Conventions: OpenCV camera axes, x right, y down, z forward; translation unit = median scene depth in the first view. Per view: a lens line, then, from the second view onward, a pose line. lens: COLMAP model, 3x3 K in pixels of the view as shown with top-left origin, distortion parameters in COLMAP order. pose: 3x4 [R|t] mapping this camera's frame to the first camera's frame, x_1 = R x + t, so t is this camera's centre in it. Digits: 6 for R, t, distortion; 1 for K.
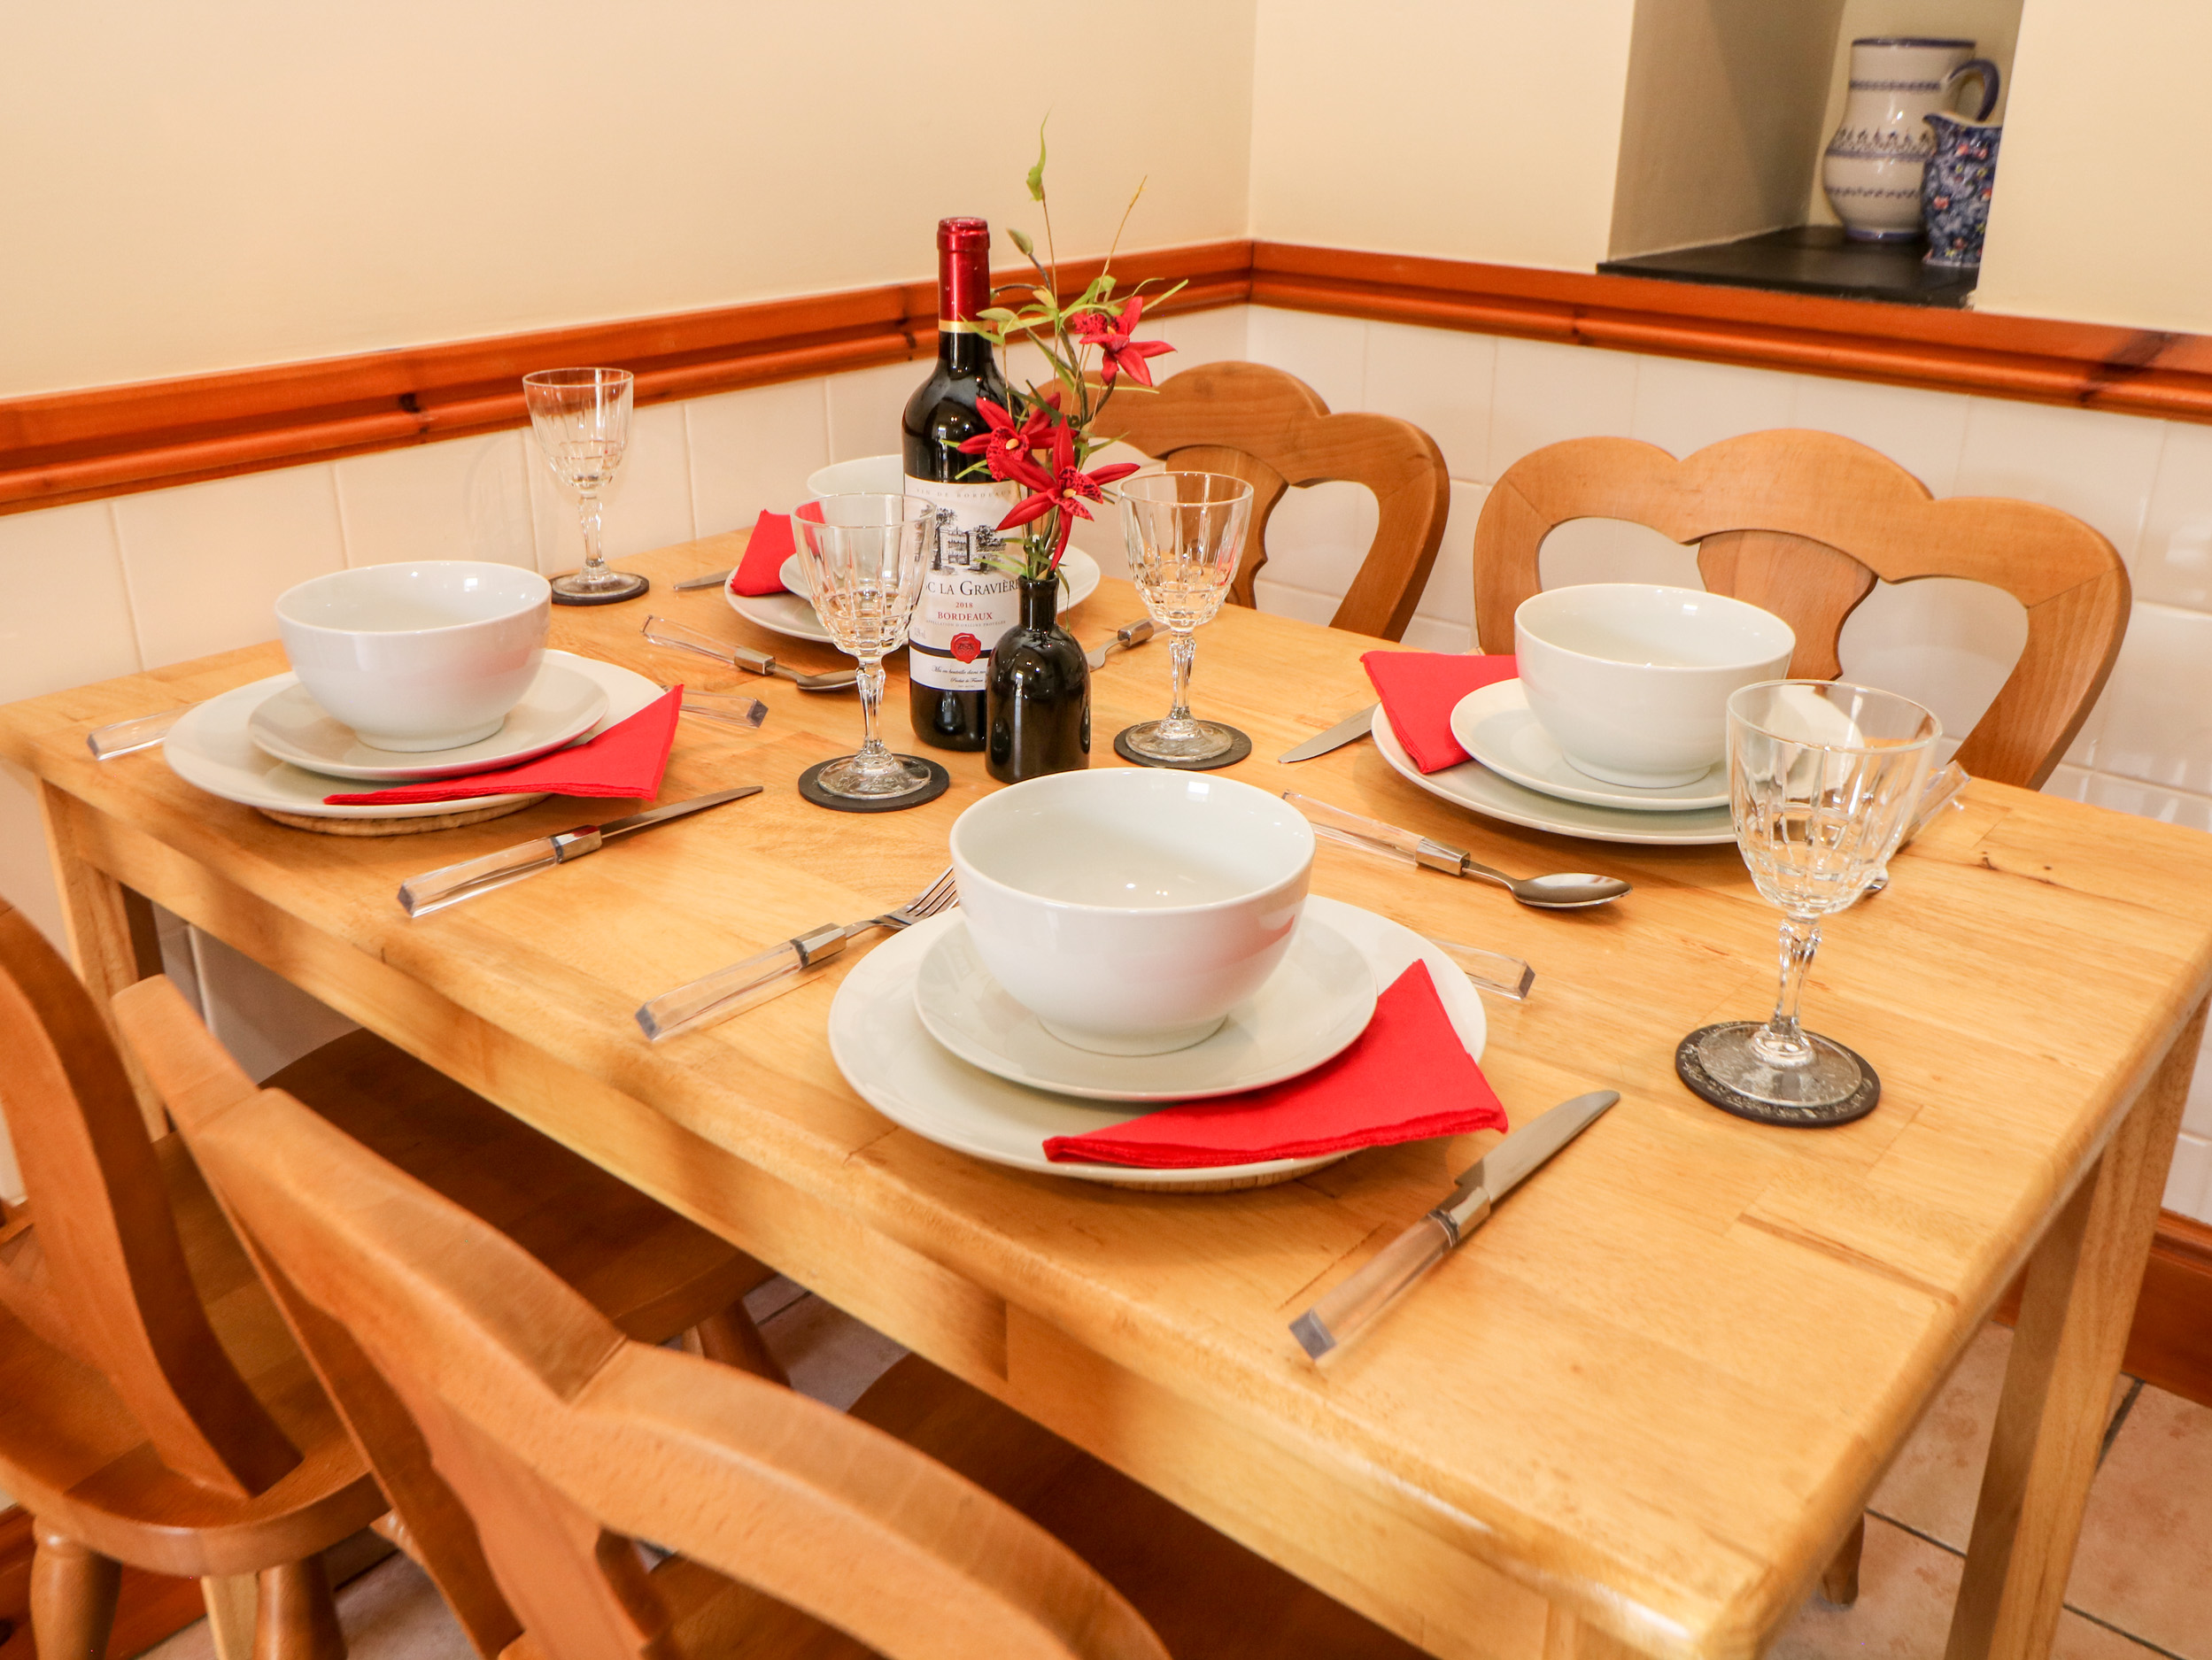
lens RADIAL K [[1930.9, 0, 1106.0], [0, 1930.9, 830.0], [0, 0, 1]] dist [0.018641, 0.007334]
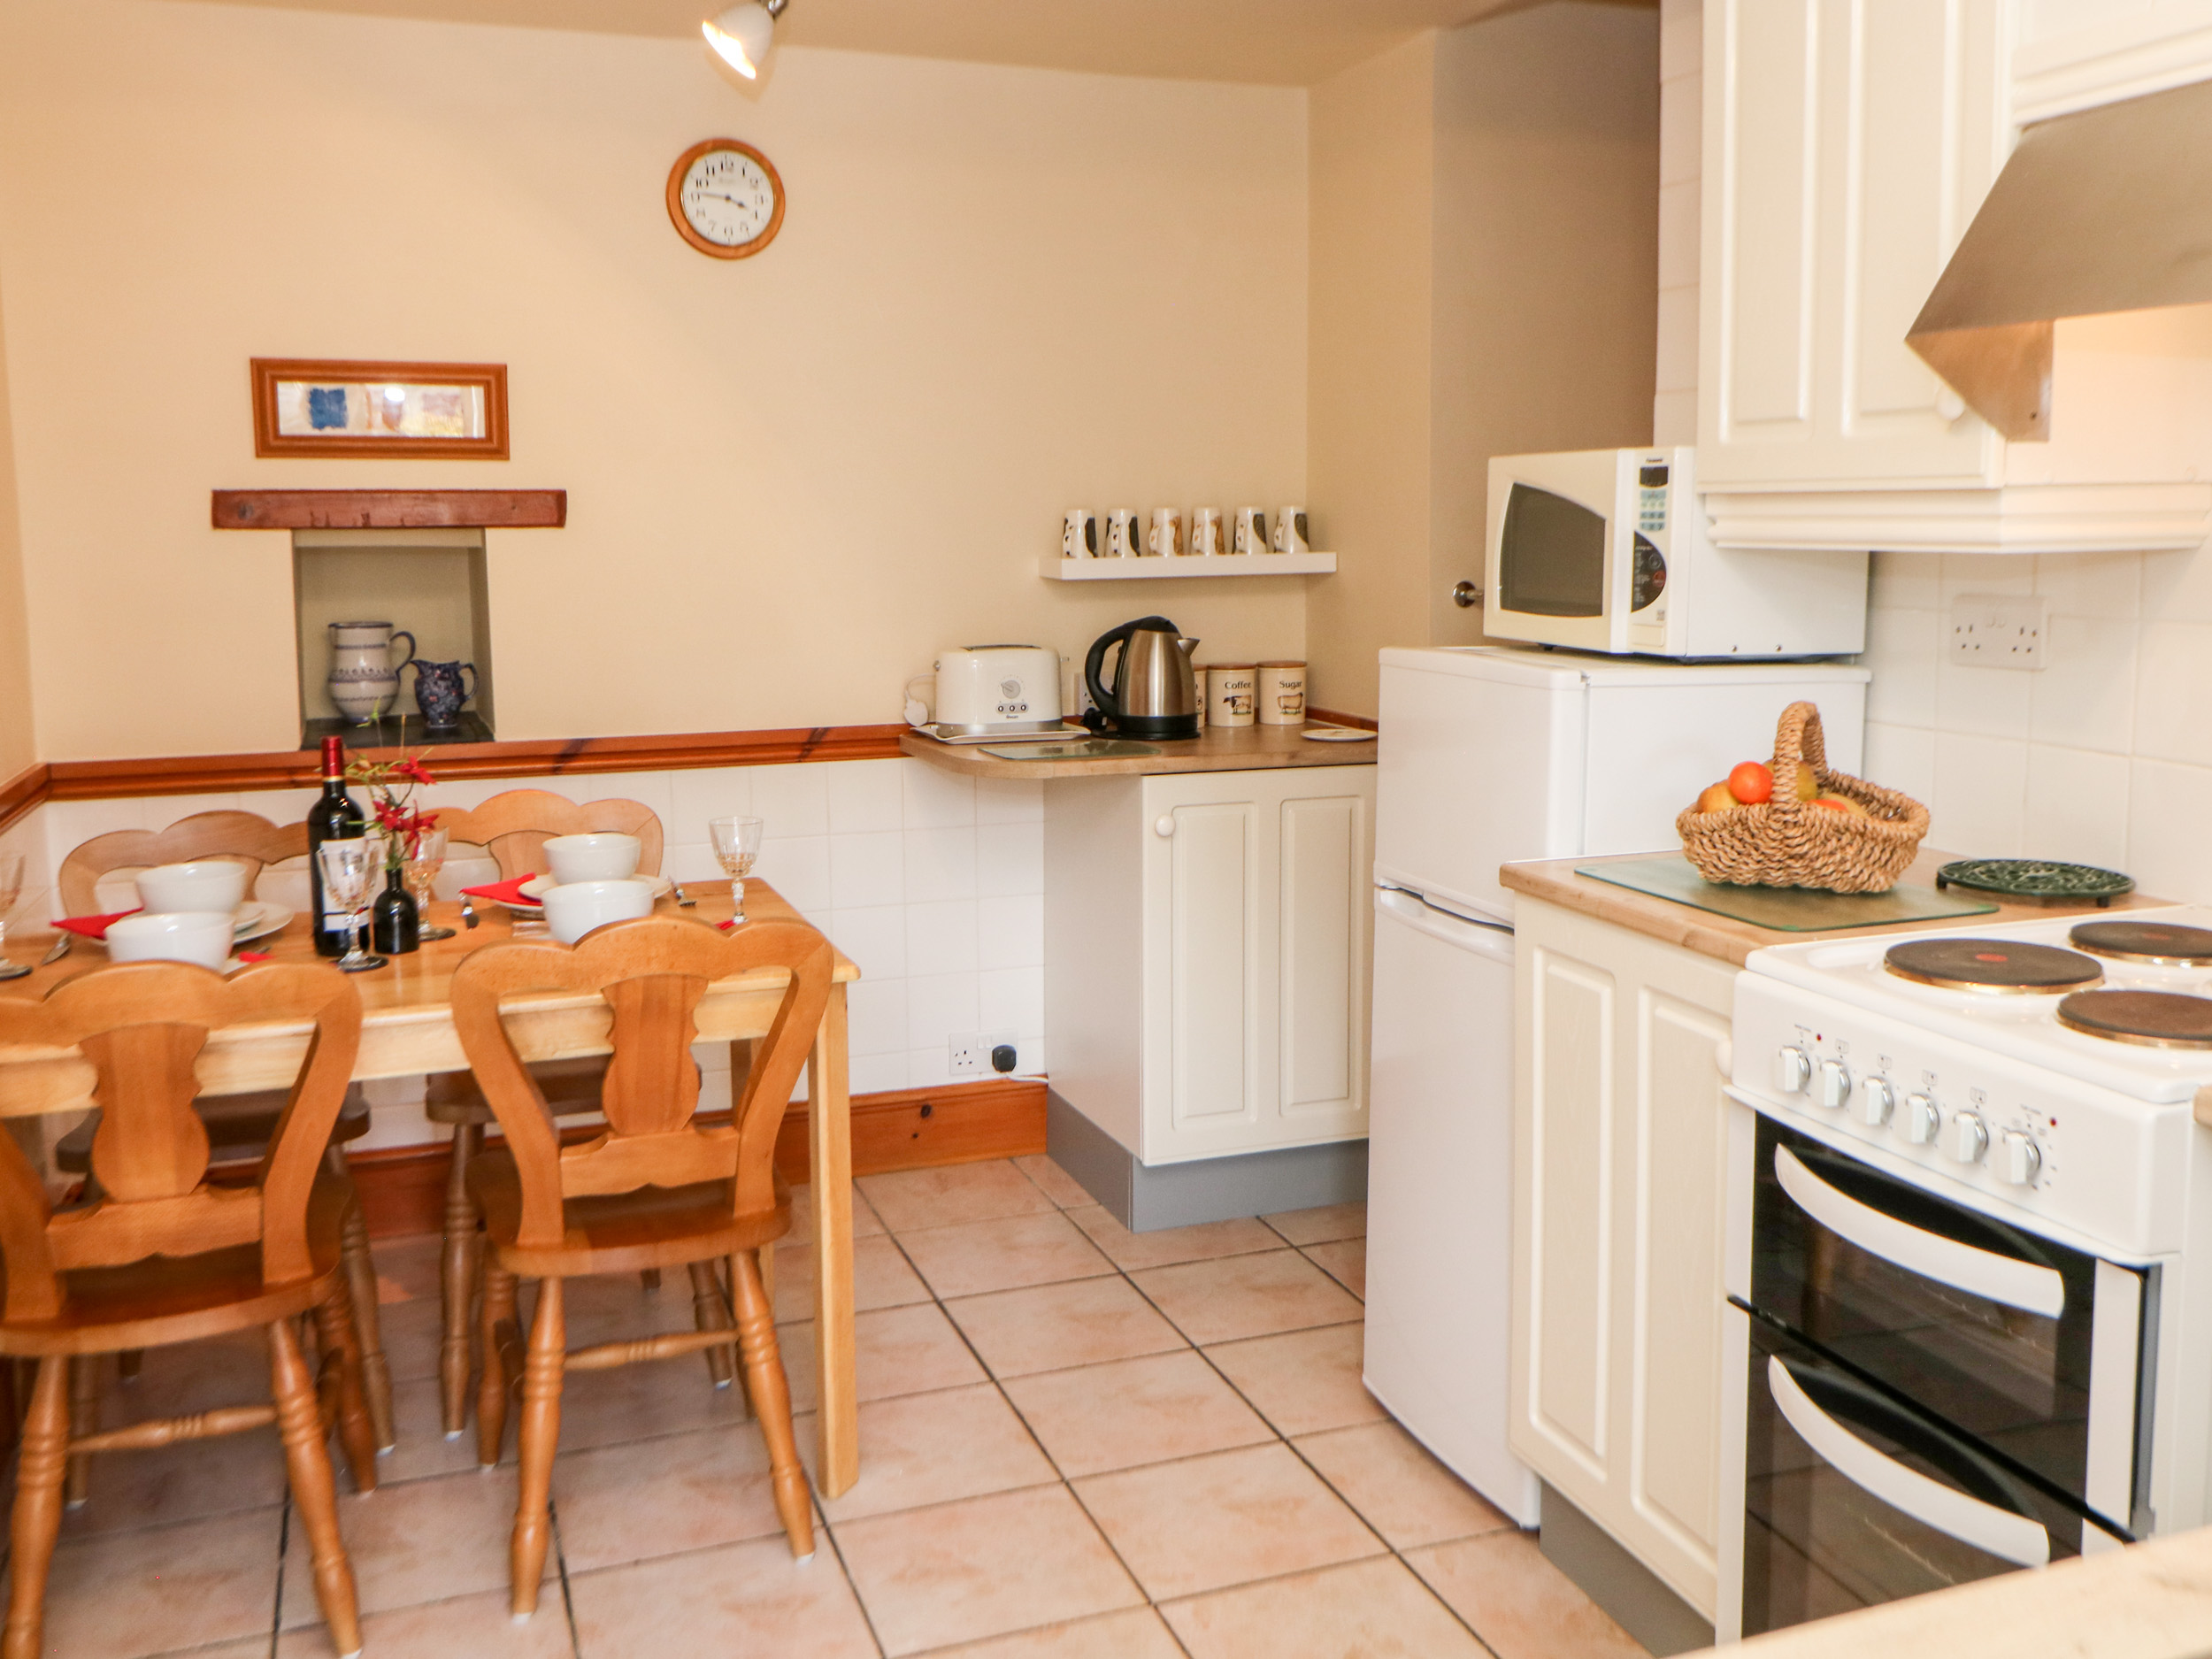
lens RADIAL K [[1931.1, 0, 1106.0], [0, 1931.1, 829.5], [0, 0, 1]] dist [0.018641, 0.007334]
pose [[0.507675, -0.157739, 0.846985, -1.264209], [0.356793, 0.933325, -0.040040, 0.187777], [-0.784197, 0.322525, 0.530106, -0.790021]]
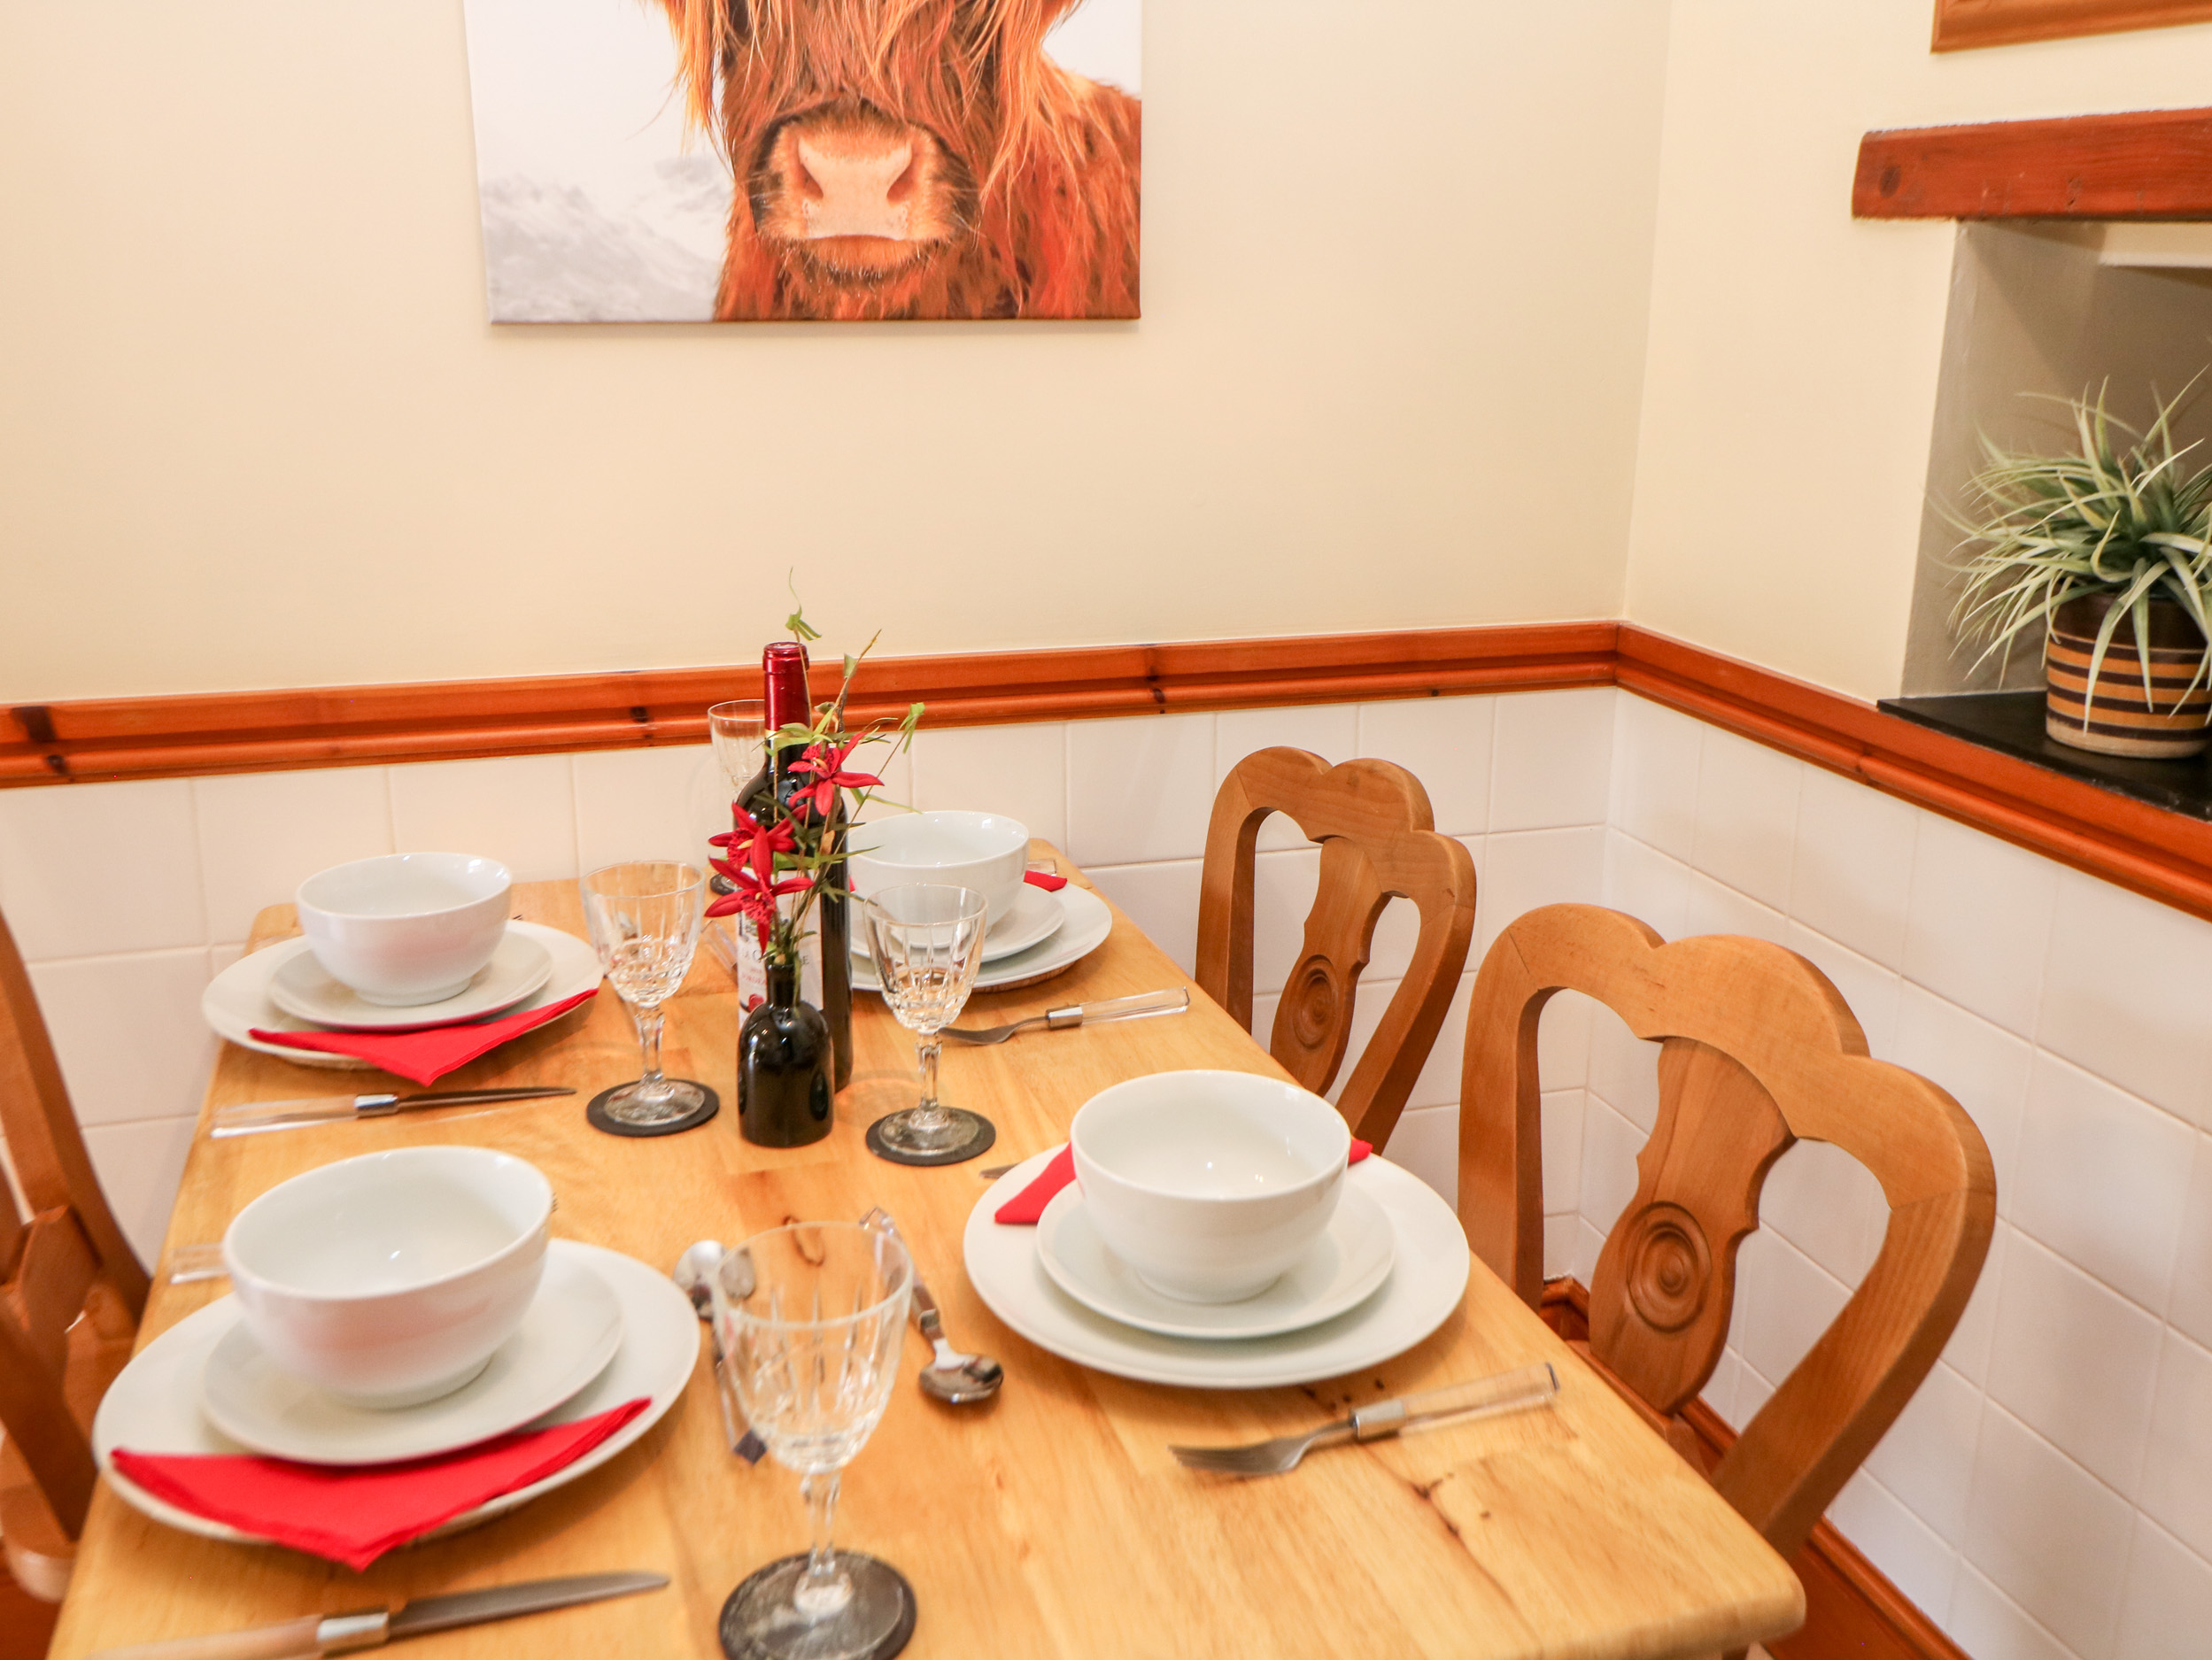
lens RADIAL K [[1930.9, 0, 1106.0], [0, 1930.9, 830.0], [0, 0, 1]] dist [0.018641, 0.007334]
pose [[0.849688, 0.152519, -0.504745, 0.529997], [-0.210222, 0.975871, -0.059009, -0.139018], [0.483567, 0.156248, 0.861249, 0.094503]]
